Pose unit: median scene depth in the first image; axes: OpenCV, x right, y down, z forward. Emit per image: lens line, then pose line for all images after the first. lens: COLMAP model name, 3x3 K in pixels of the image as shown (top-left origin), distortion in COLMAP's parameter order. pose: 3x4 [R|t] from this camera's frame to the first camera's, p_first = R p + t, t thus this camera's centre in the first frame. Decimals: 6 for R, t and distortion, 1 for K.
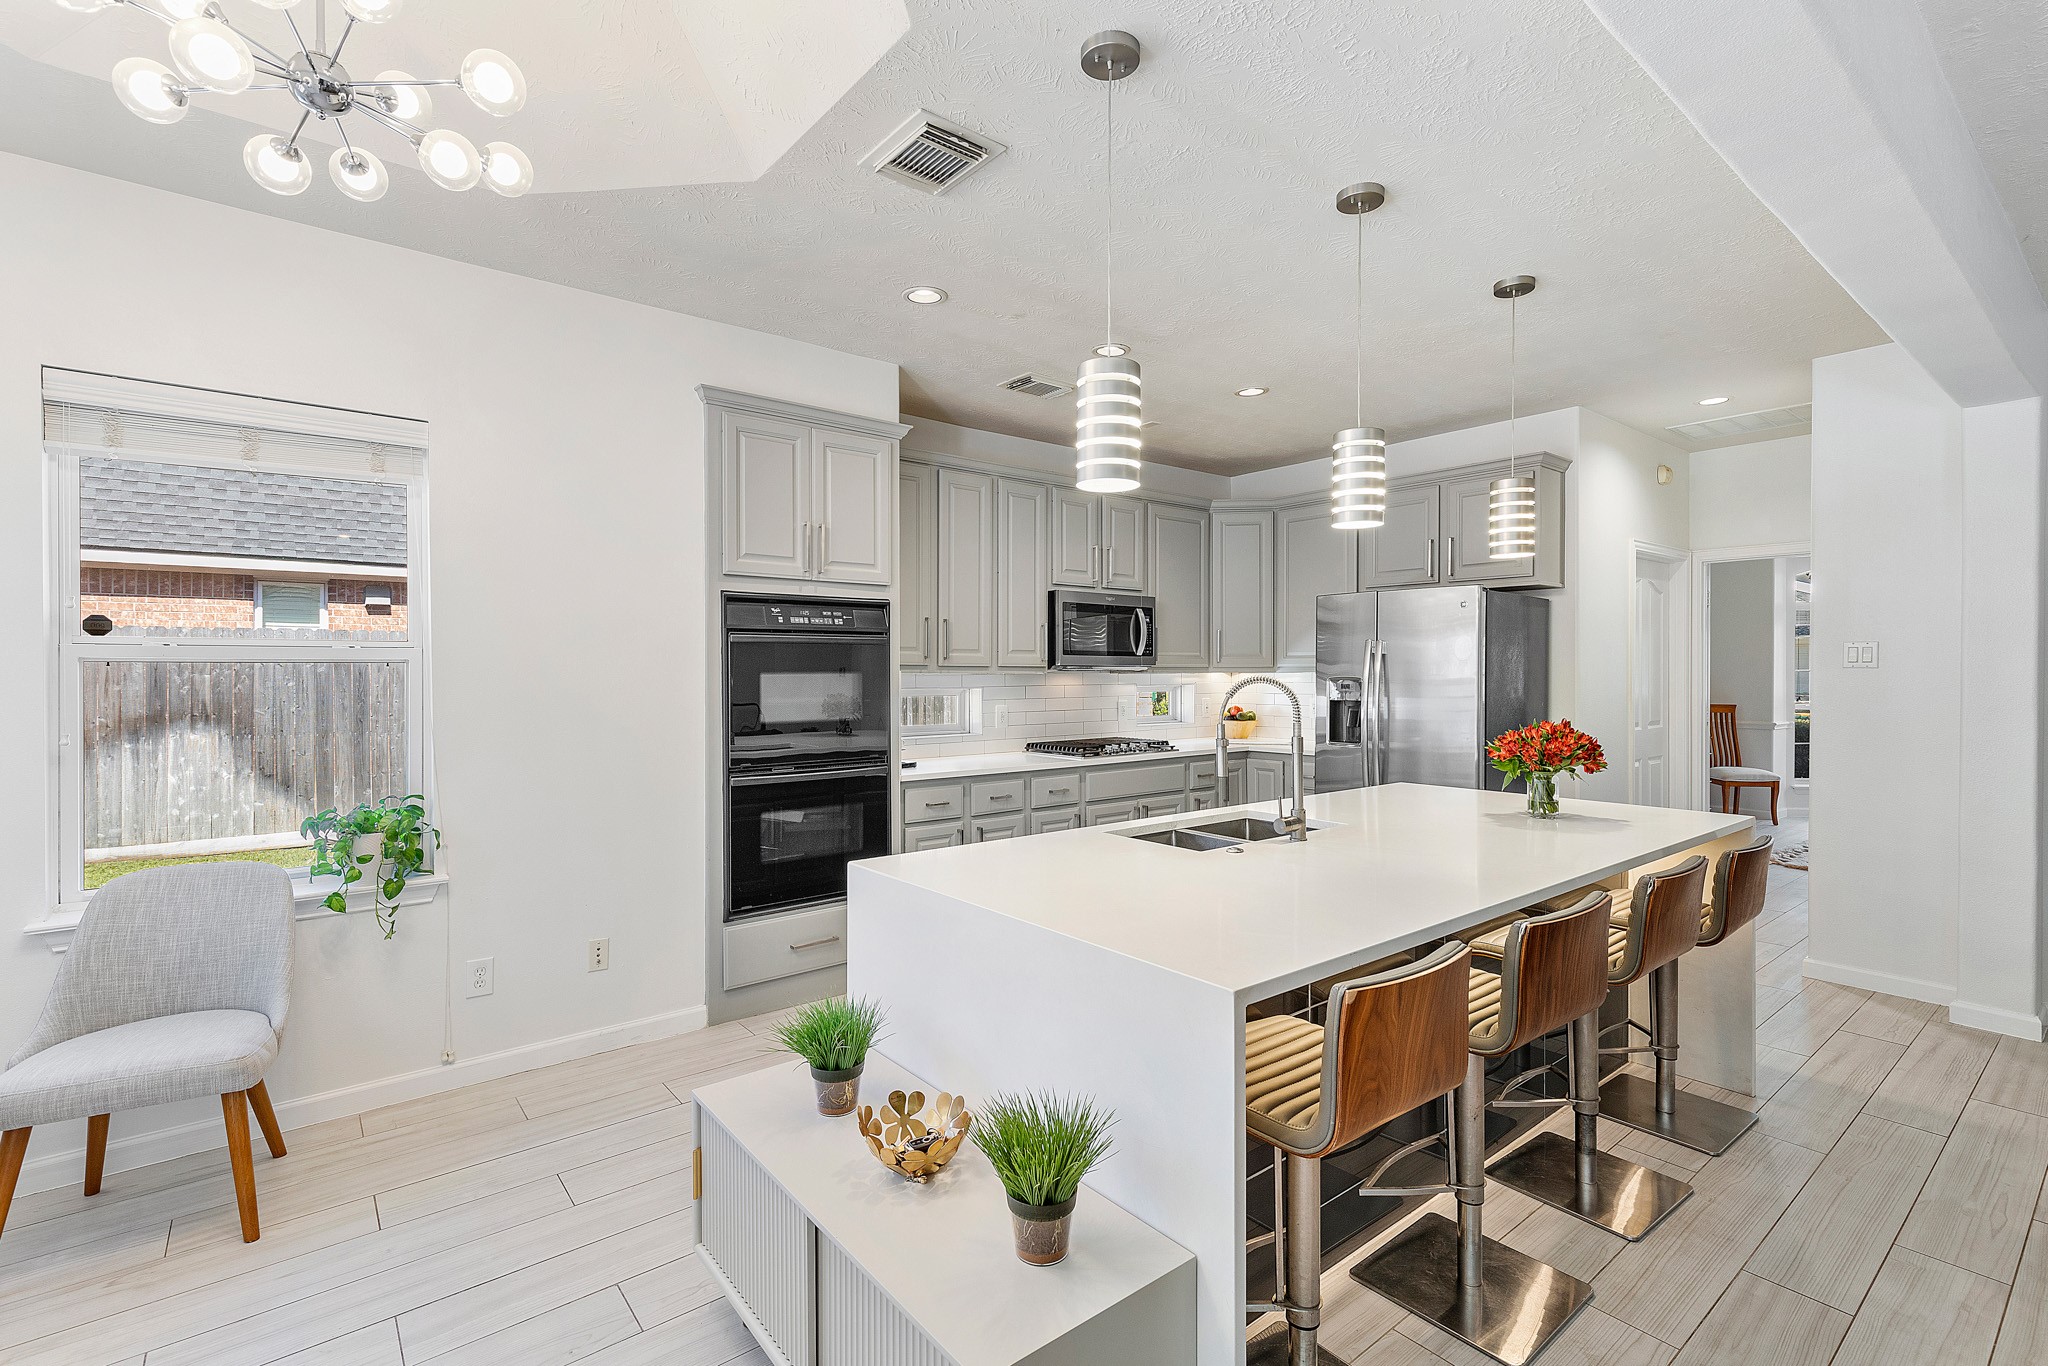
lens RADIAL K [[929.7, 0, 1027.1], [0, 929.7, 681.5], [0, 0, 1]] dist [0.003093, 0.000157]
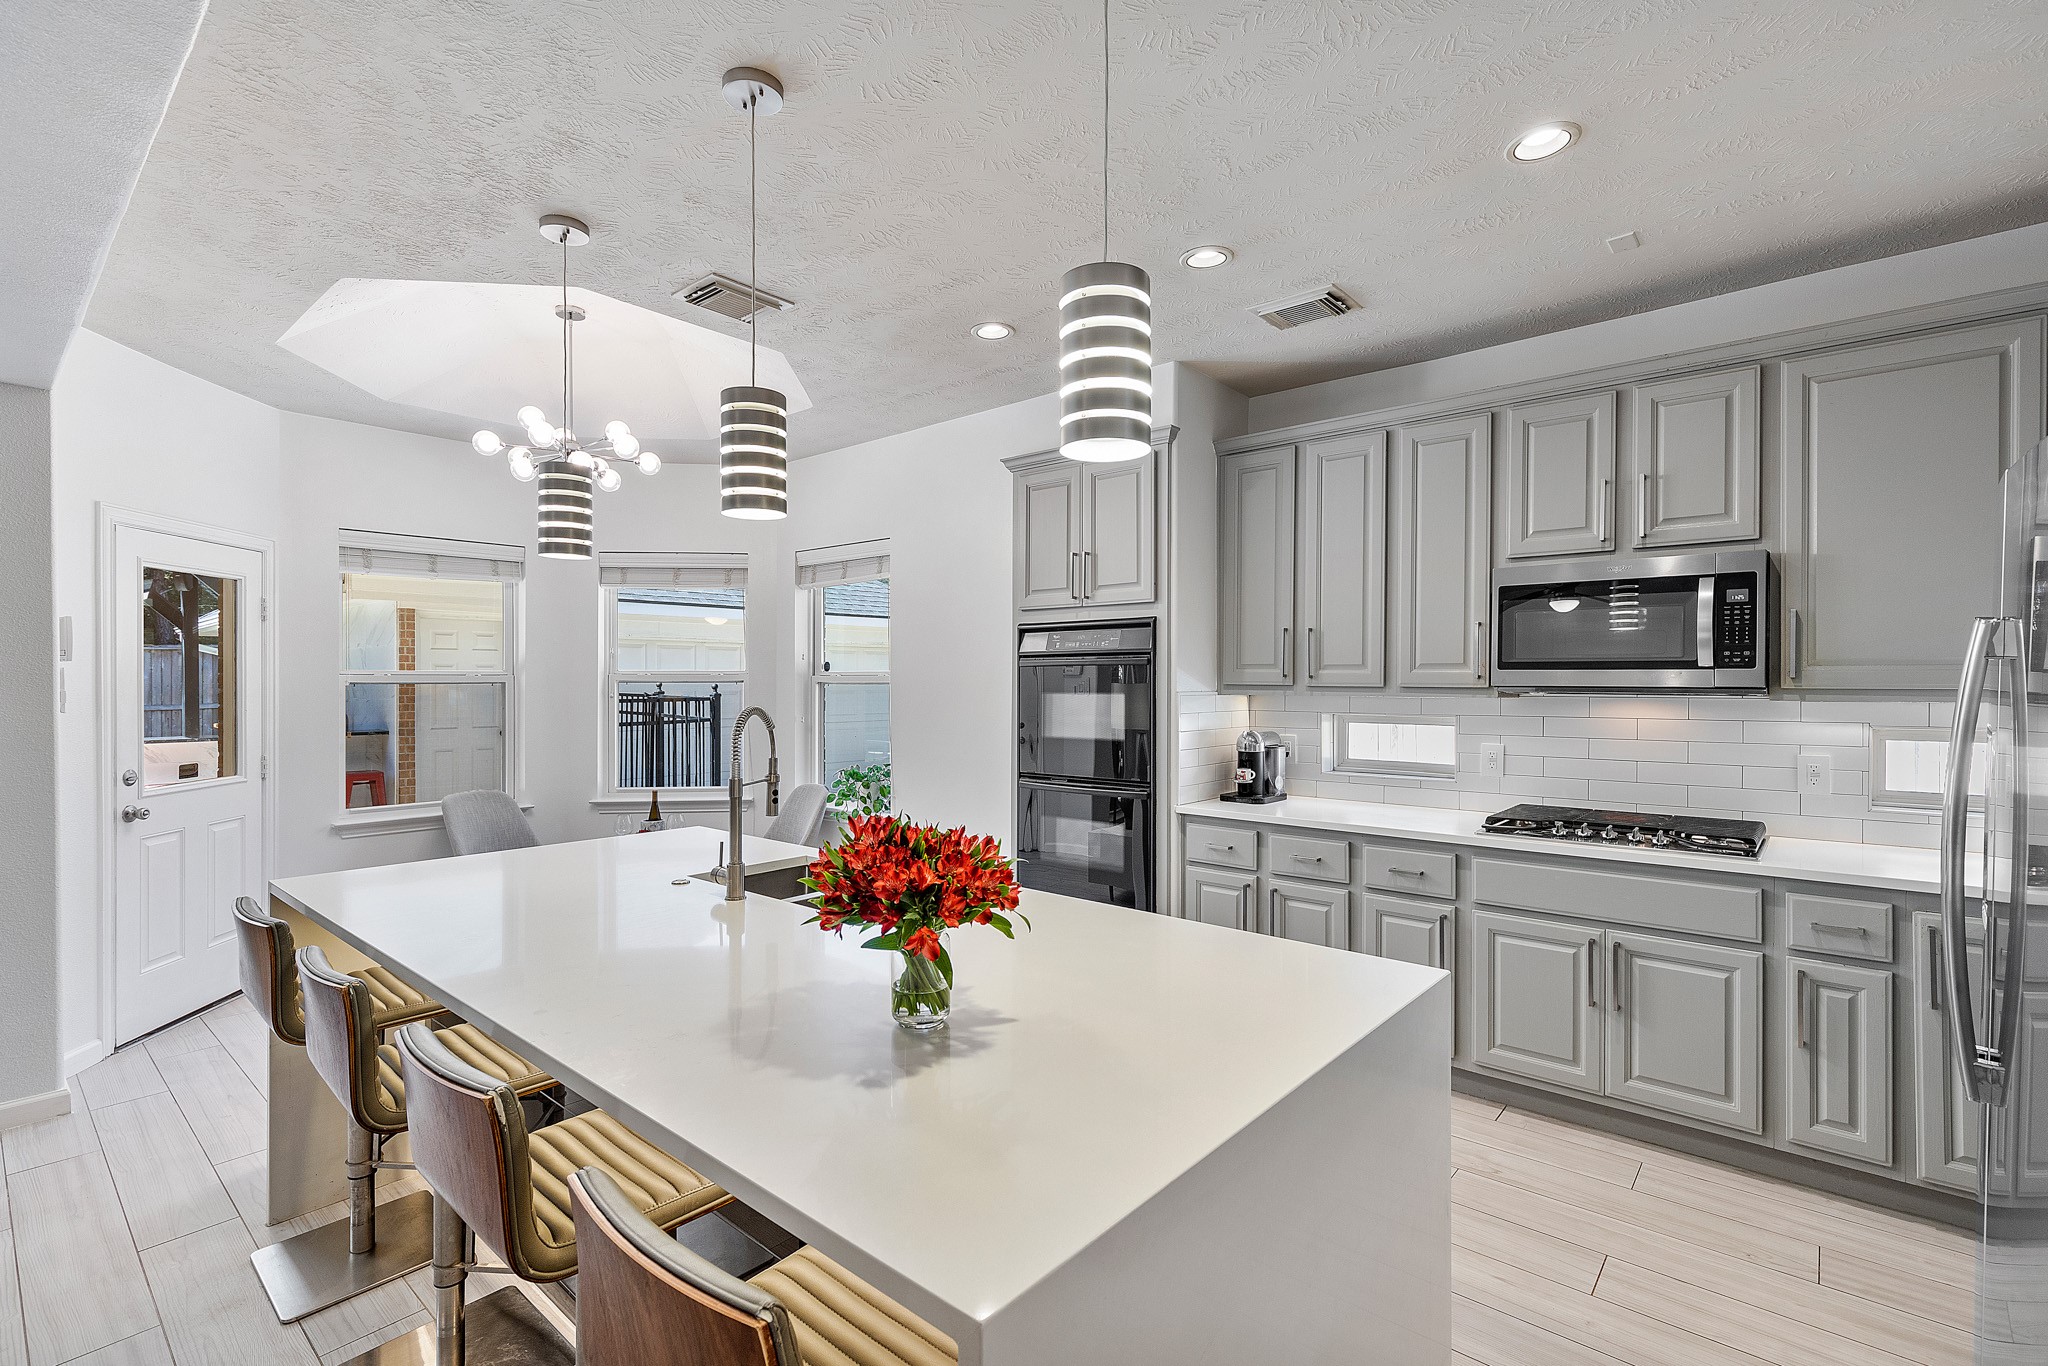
lens RADIAL K [[929.7, 0, 1027.1], [0, 929.7, 682.0], [0, 0, 1]] dist [0.003093, 0.000157]
pose [[0.178015, -0.004950, -0.984015, 0.664947], [-0.017359, 0.999816, -0.008170, -0.009899], [0.983875, 0.018536, 0.177896, 0.617746]]
